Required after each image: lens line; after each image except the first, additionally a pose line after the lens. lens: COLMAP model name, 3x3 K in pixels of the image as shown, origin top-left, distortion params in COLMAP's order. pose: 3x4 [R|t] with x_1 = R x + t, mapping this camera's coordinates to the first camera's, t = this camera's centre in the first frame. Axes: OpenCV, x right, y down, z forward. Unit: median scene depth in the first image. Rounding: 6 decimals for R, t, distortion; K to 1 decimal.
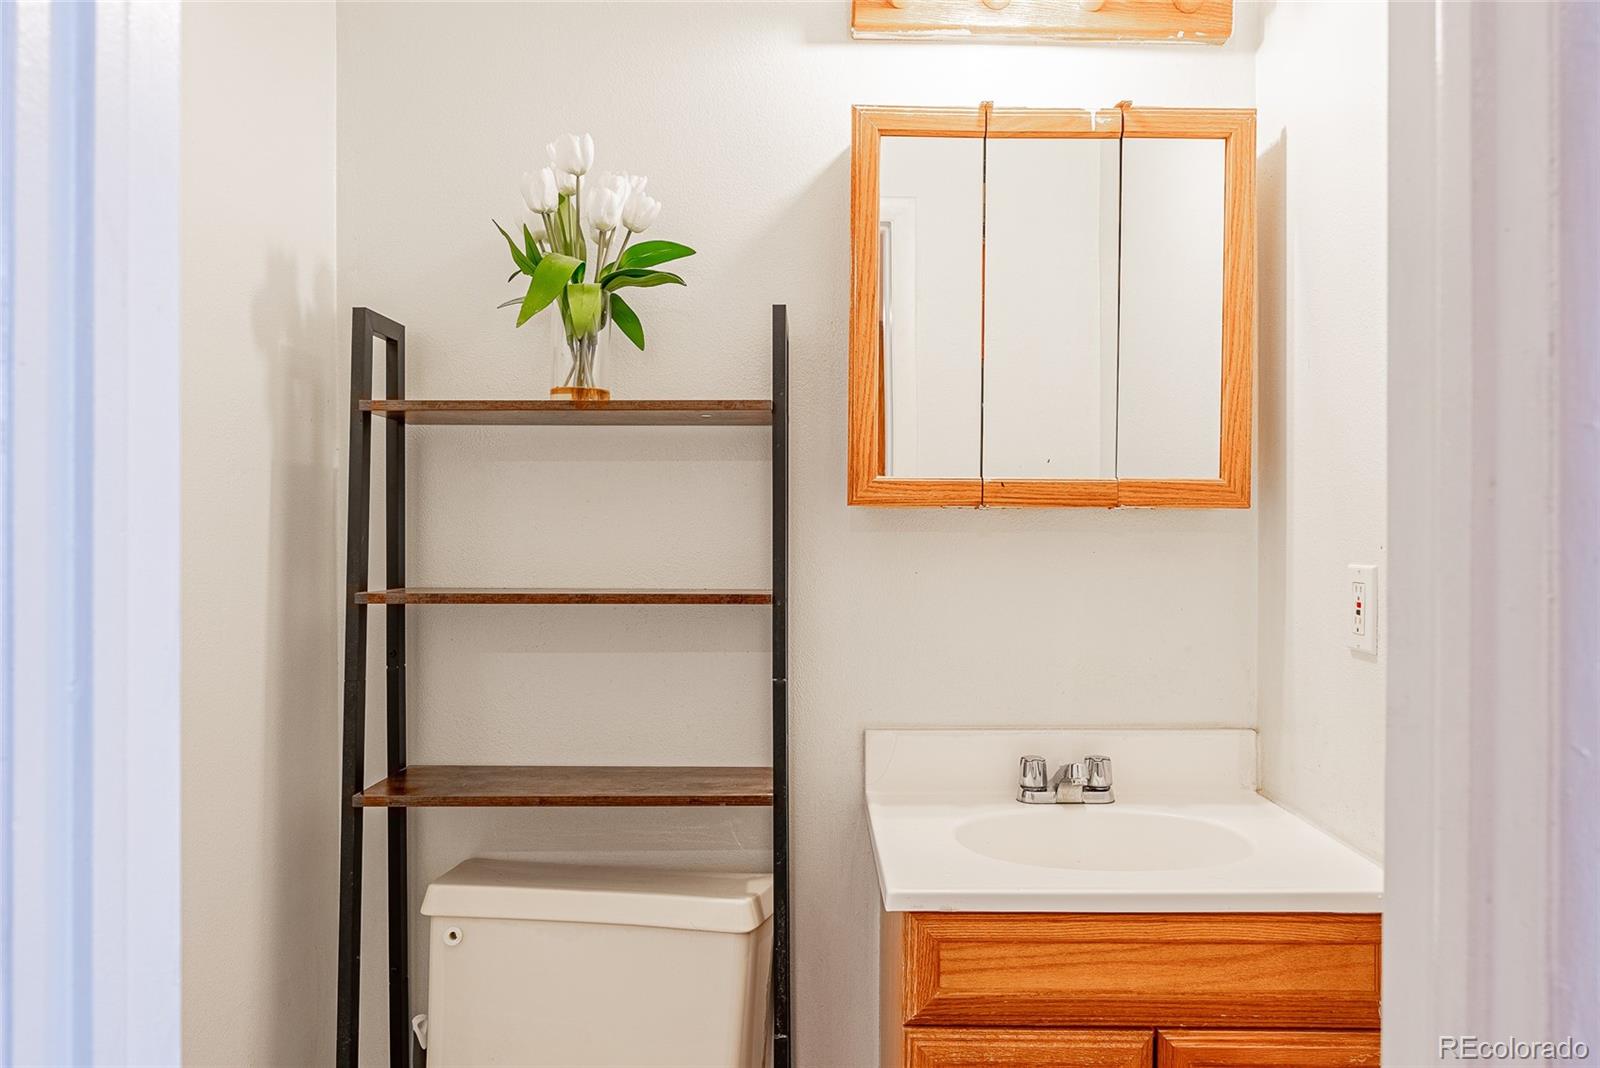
lens RADIAL K [[1053.9, 0, 807.9], [0, 1053.9, 542.7], [0, 0, 1]] dist [-0.000117, -0.000786]
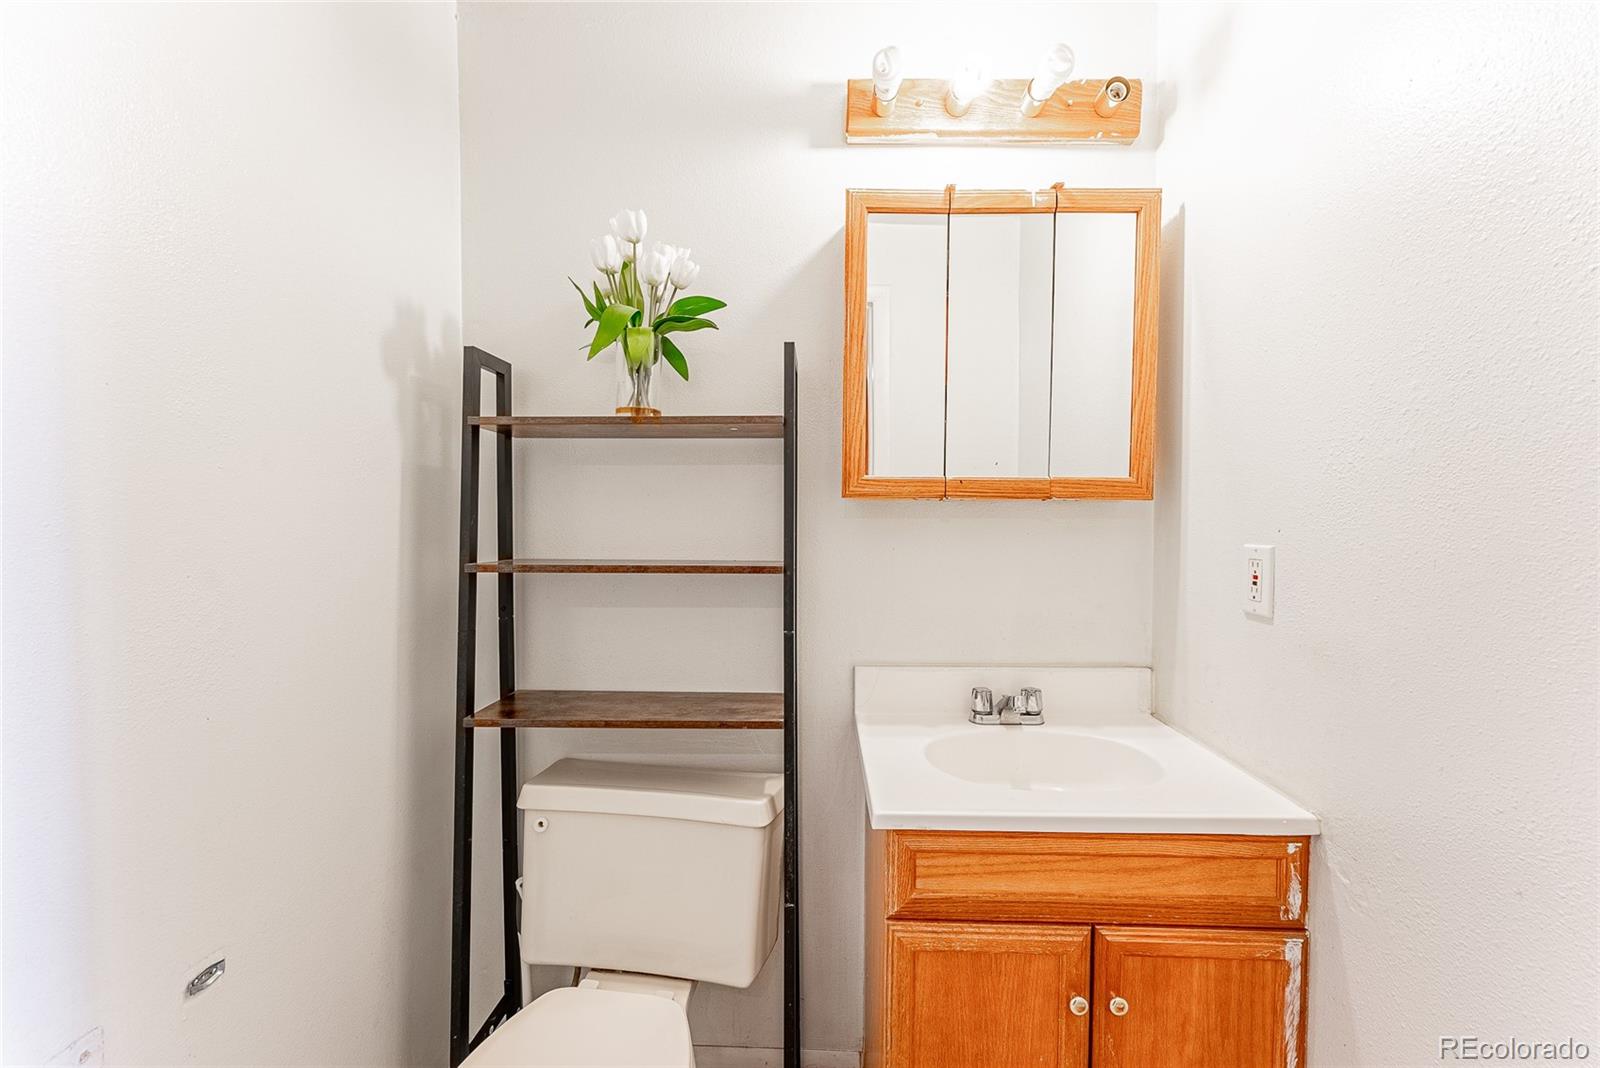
lens RADIAL K [[649.0, 0, 800.0], [0, 649.0, 534.0], [0, 0, 1]] dist [0.000477, 0.000234]
pose [[0.999600, 0.001969, -0.028211, 0.008615], [-0.001590, 0.999908, 0.013452, -0.001046], [0.028235, -0.013402, 0.999511, 0.195362]]
